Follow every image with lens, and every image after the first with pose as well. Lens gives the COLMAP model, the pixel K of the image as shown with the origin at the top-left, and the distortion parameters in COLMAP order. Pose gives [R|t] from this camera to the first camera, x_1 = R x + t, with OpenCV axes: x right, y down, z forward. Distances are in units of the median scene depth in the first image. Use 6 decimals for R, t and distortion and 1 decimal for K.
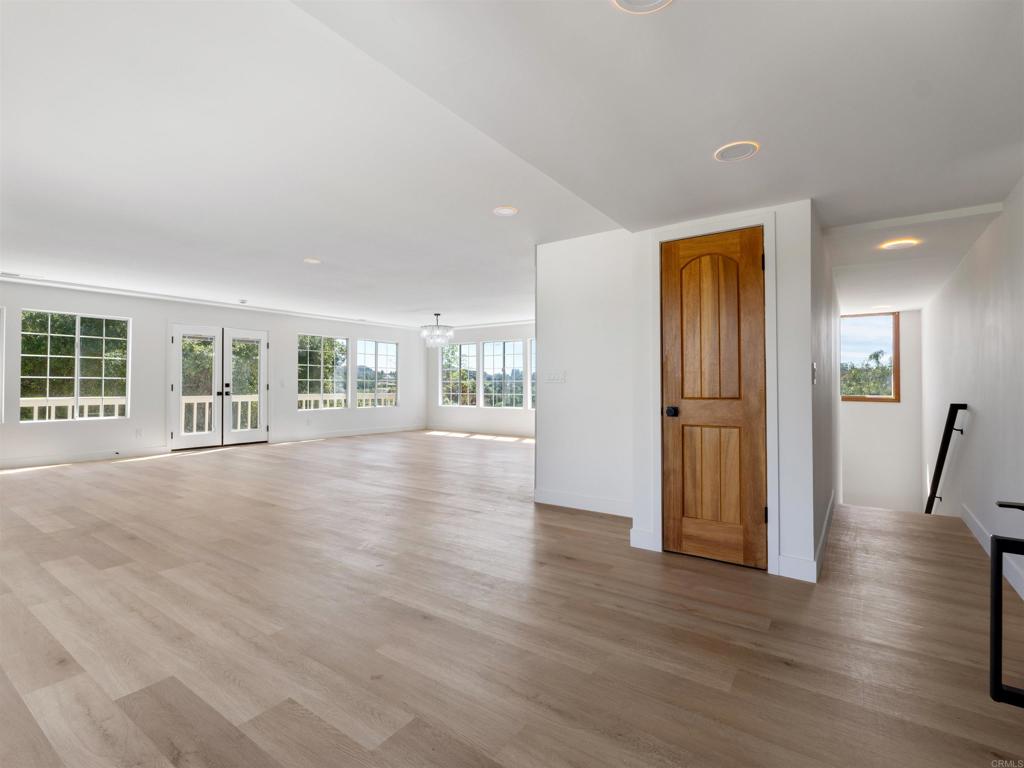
lens RADIAL K [[487.8, 0, 514.3], [0, 487.8, 375.8], [0, 0, 1]] dist [-0.008922, 0.002392]
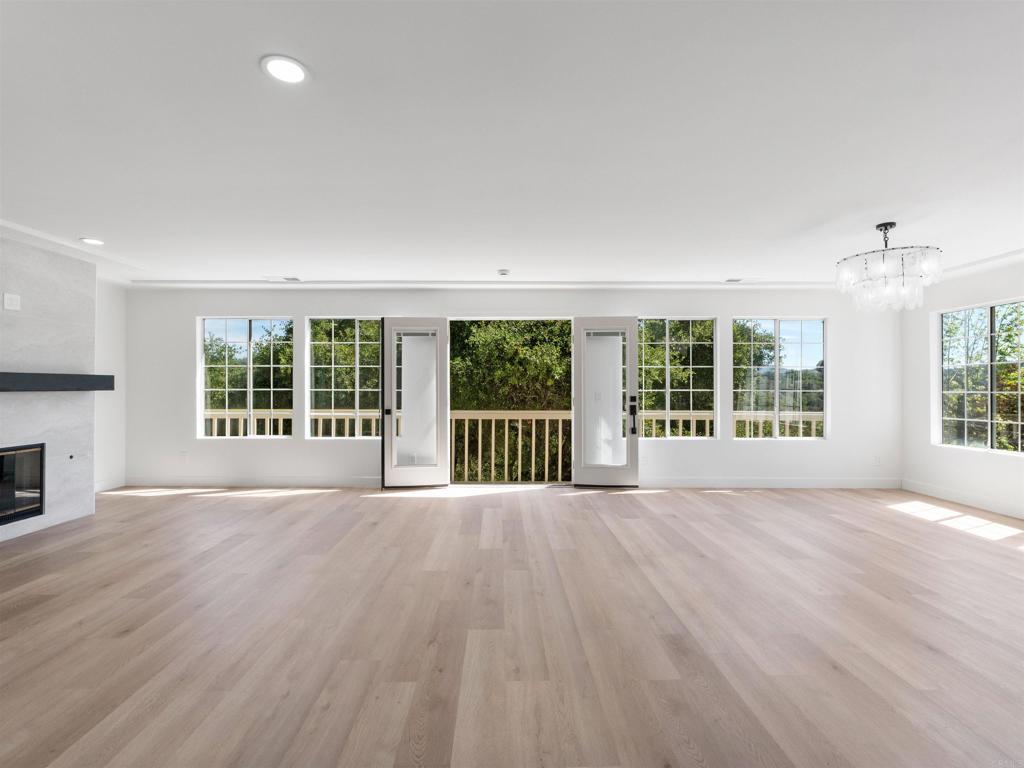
lens RADIAL K [[487.8, 0, 509.4], [0, 487.8, 384.9], [0, 0, 1]] dist [-0.008922, 0.002392]
pose [[0.584332, -0.007264, -0.811482, -0.019561], [0.013032, 0.999915, 0.000433, -0.001342], [0.811410, -0.010828, 0.584377, 0.541064]]
